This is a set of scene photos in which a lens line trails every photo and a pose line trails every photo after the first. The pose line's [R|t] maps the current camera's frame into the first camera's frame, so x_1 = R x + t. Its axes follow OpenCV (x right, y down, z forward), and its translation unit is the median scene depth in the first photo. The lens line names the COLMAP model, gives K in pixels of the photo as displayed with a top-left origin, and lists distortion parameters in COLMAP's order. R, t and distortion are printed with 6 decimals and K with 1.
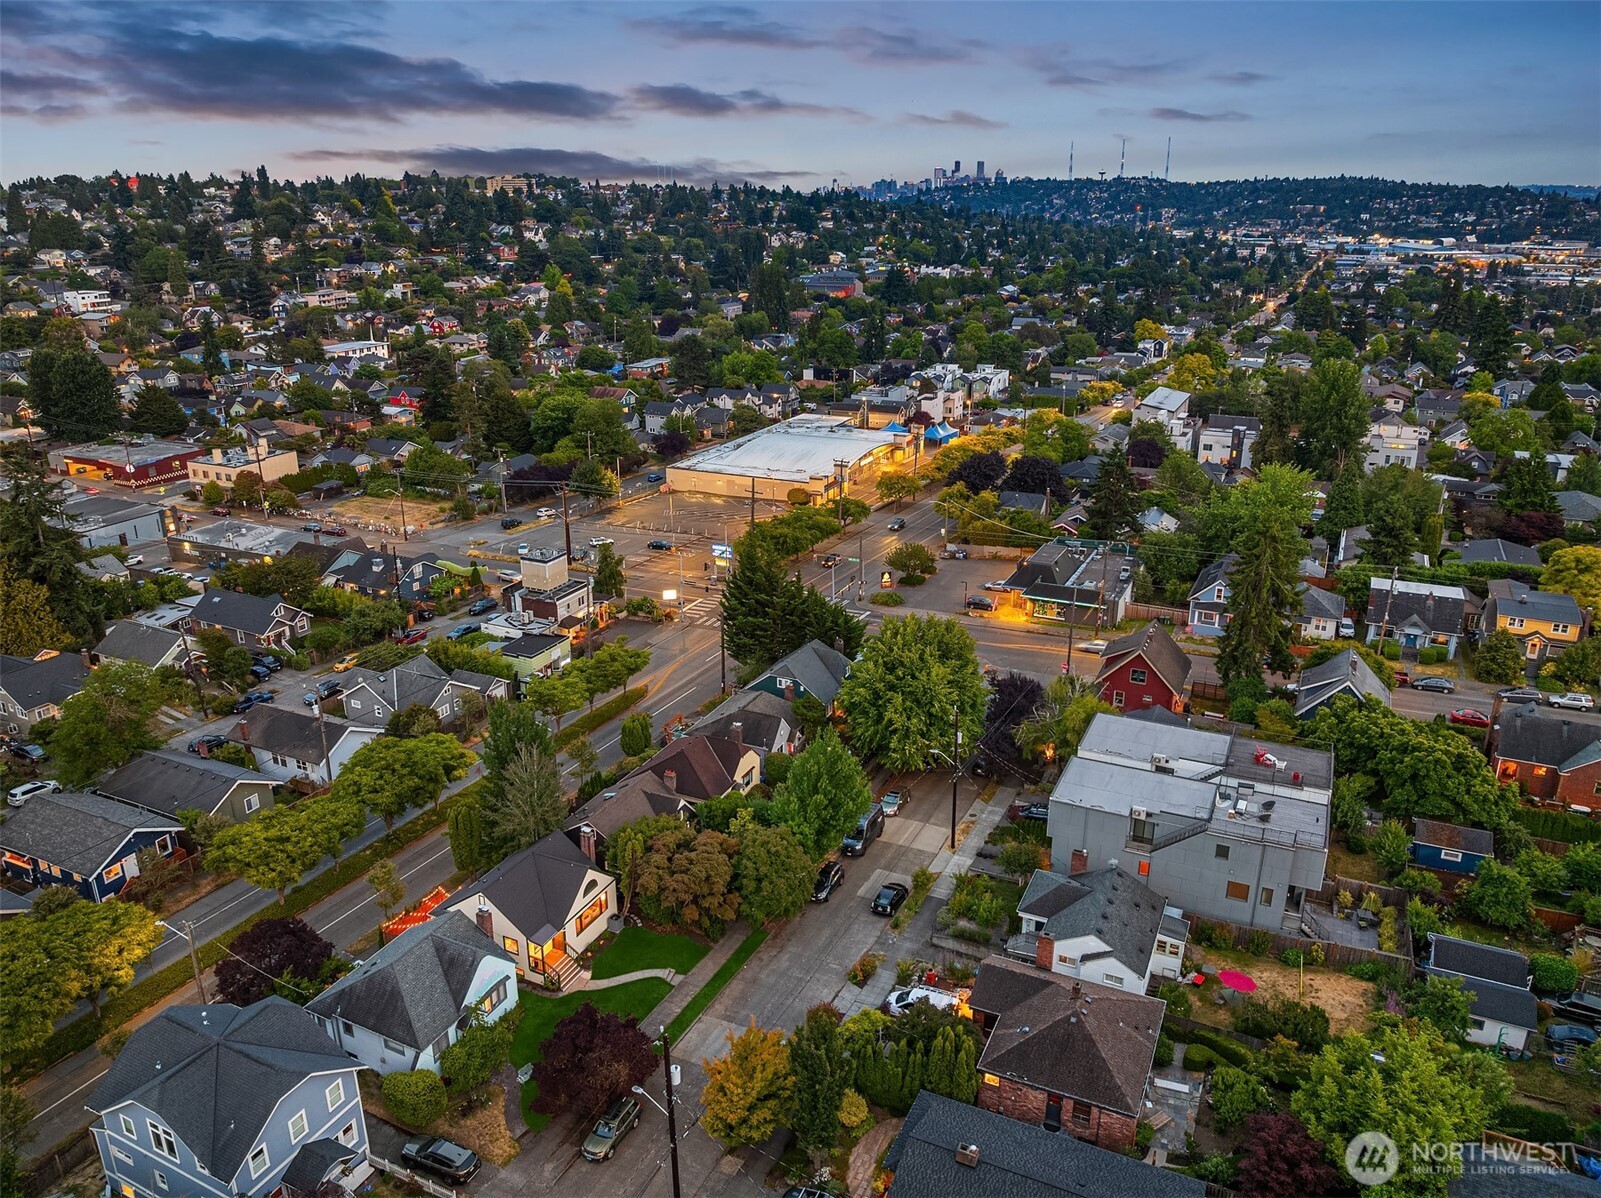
lens RADIAL K [[1128.4, 0, 749.6], [0, 1128.4, 599.5], [0, 0, 1]] dist [-0.039613, 0.001906]
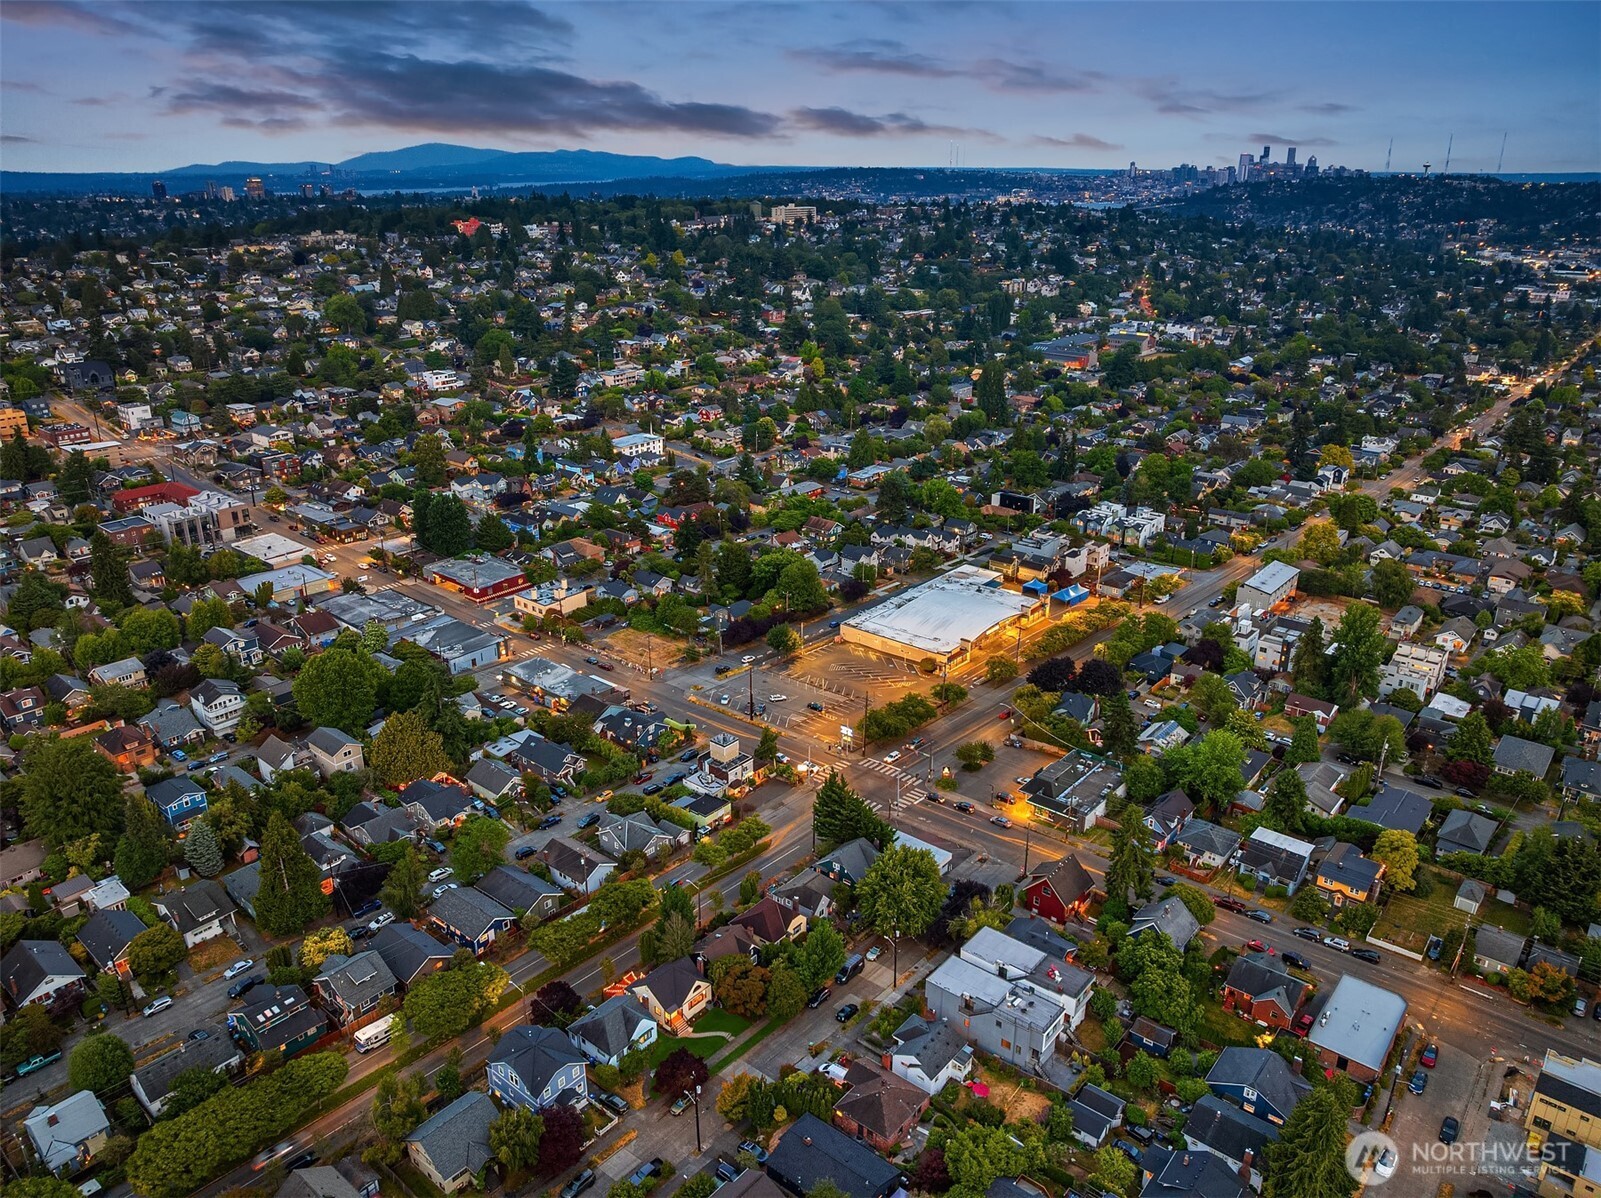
lens RADIAL K [[1152.4, 0, 764.2], [0, 1152.4, 600.3], [0, 0, 1]] dist [-0.038195, -0.003402]
pose [[0.971377, 0.091274, -0.219309, 0.177149], [-0.080957, 0.995166, 0.055595, -0.274816], [0.223323, -0.036249, 0.974070, -0.480356]]
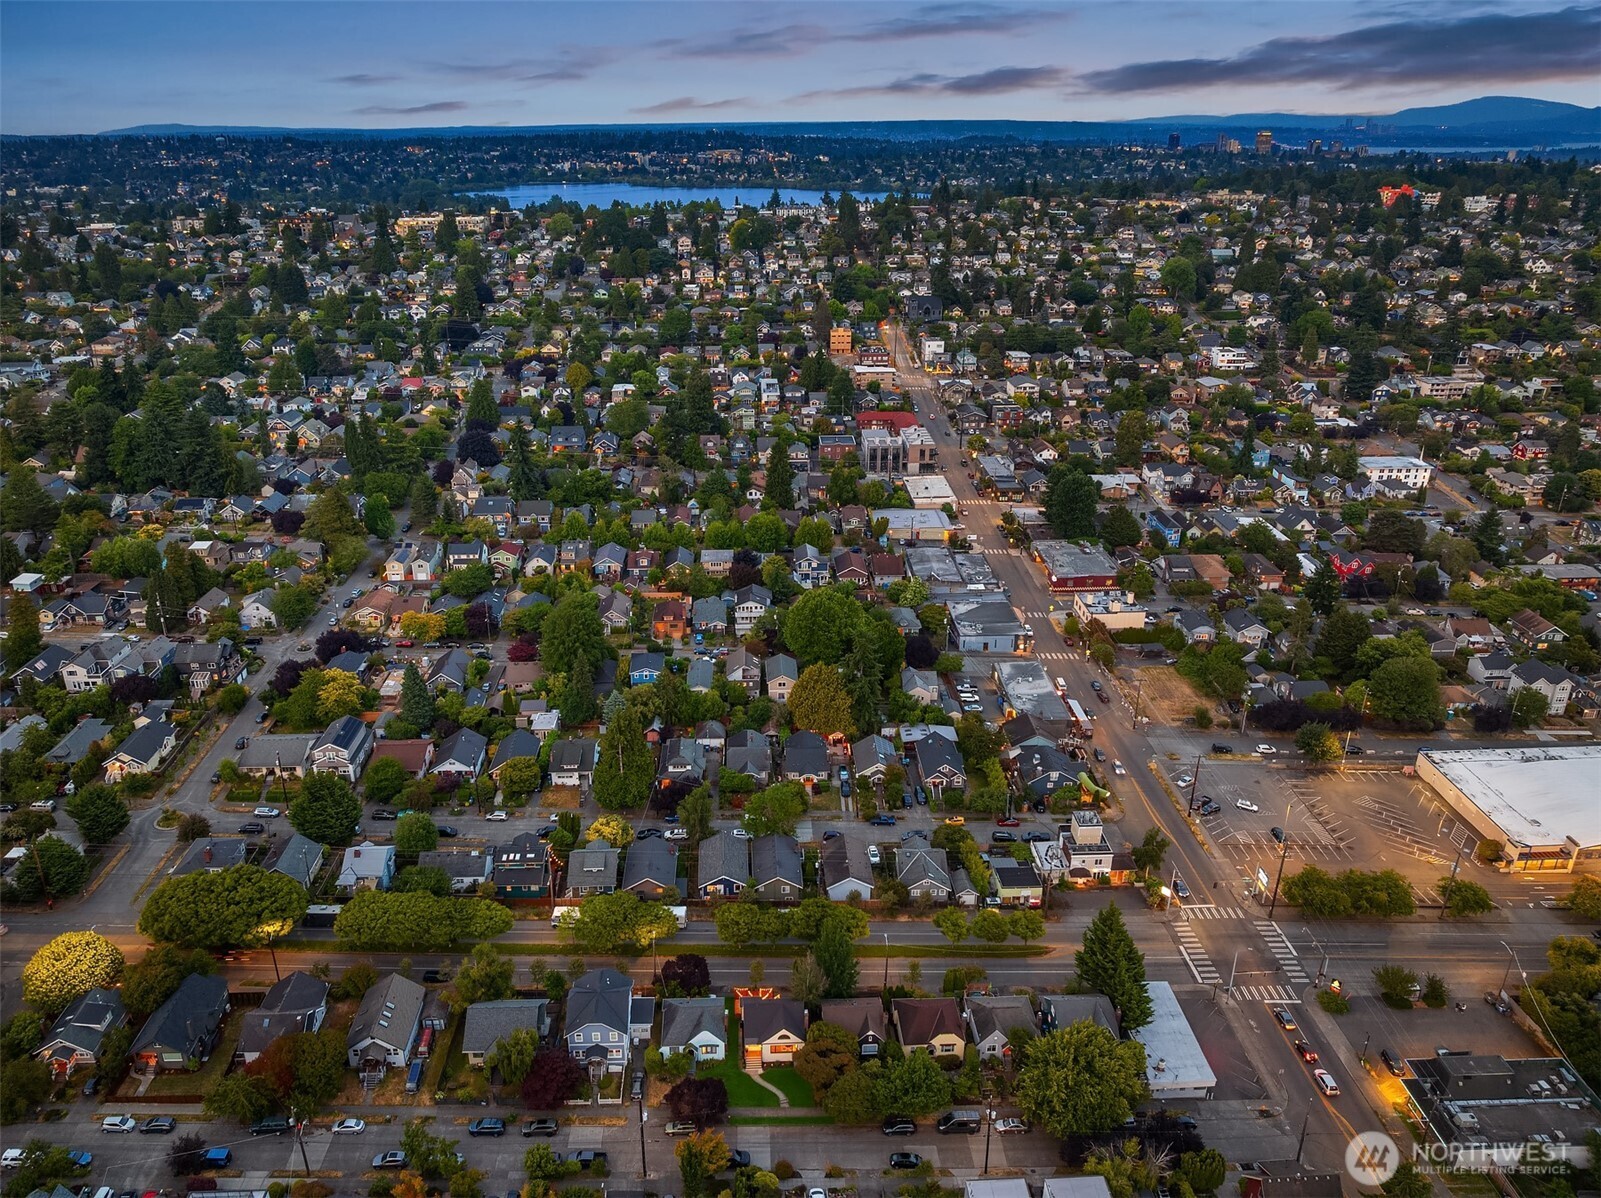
lens RADIAL K [[1128.4, 0, 749.6], [0, 1128.4, 599.5], [0, 0, 1]] dist [-0.039613, 0.001906]
pose [[0.463939, 0.347189, -0.814997, 0.531608], [-0.267472, 0.931962, 0.244756, -0.421291], [0.844523, 0.104437, 0.525237, -0.074258]]
